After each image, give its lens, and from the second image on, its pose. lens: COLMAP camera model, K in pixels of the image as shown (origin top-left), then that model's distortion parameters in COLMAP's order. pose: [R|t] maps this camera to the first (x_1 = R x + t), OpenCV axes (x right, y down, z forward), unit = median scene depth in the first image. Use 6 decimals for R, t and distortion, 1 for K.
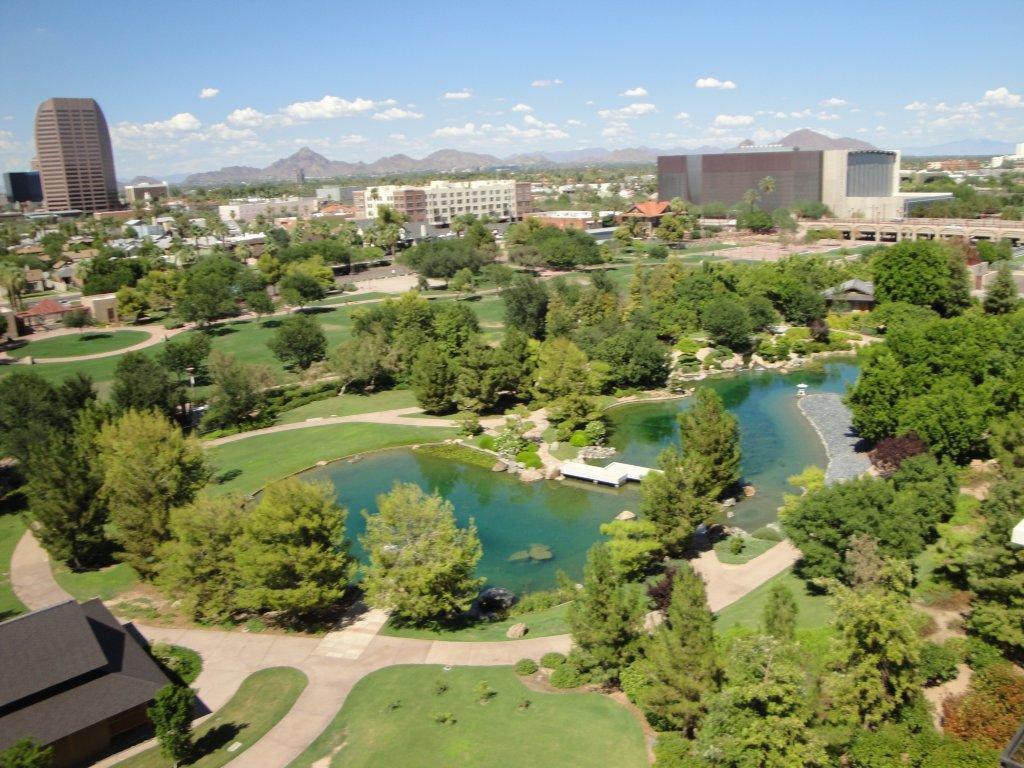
lens RADIAL K [[848.5, 0, 530.3], [0, 848.5, 377.7], [0, 0, 1]] dist [-0.157140, 0.144764]
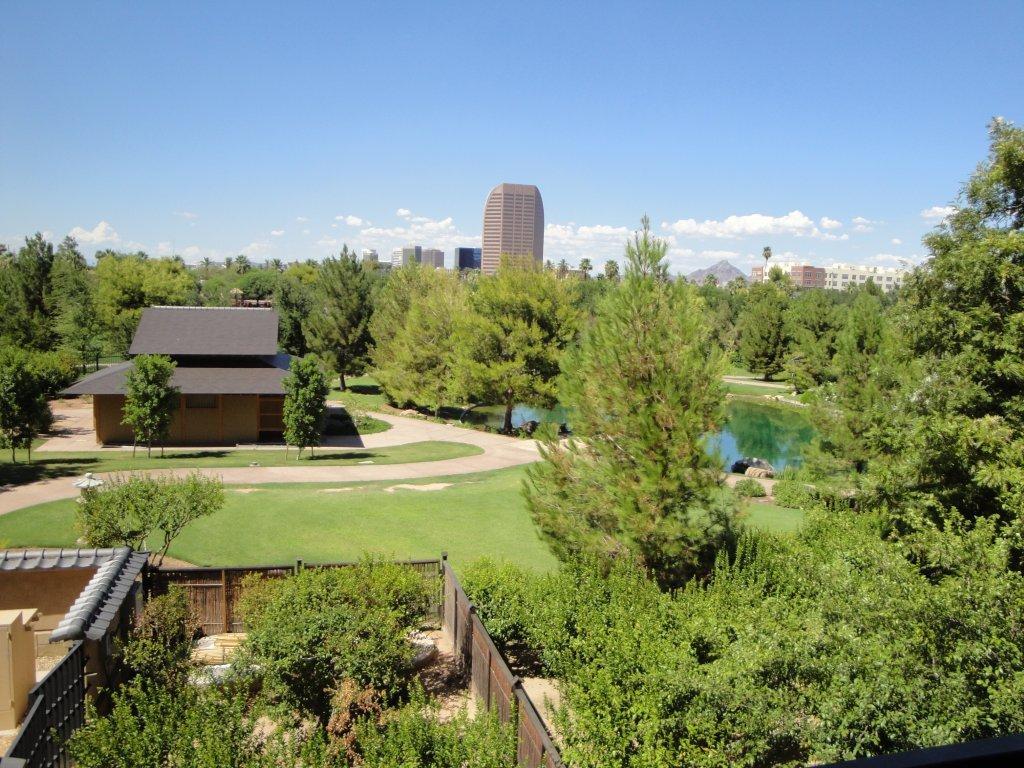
lens RADIAL K [[848.5, 0, 530.3], [0, 848.5, 377.7], [0, 0, 1]] dist [-0.157140, 0.144764]
pose [[0.883820, 0.124015, -0.451091, 0.065925], [-0.184838, 0.978341, -0.093186, 0.161493], [0.429764, 0.165738, 0.887600, 0.112647]]
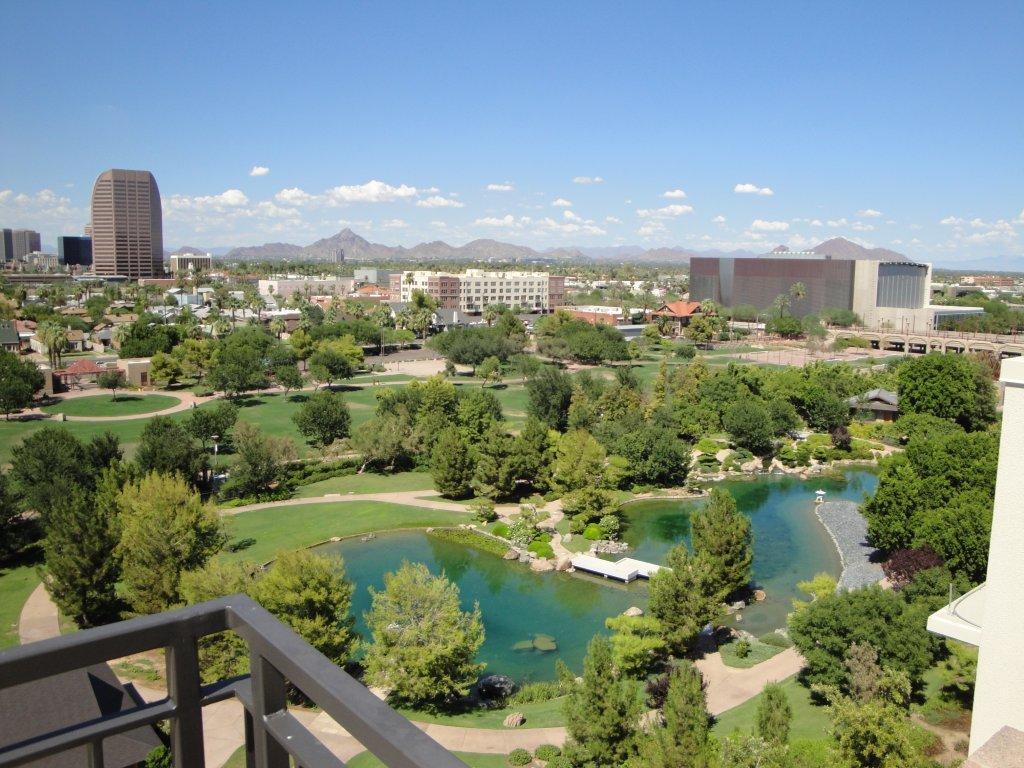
lens RADIAL K [[848.5, 0, 530.3], [0, 848.5, 377.7], [0, 0, 1]] dist [-0.157140, 0.144764]
pose [[0.997617, 0.059846, -0.034325, 0.006850], [-0.063173, 0.992374, -0.105849, 0.001043], [0.027728, 0.107765, 0.993790, -0.011773]]
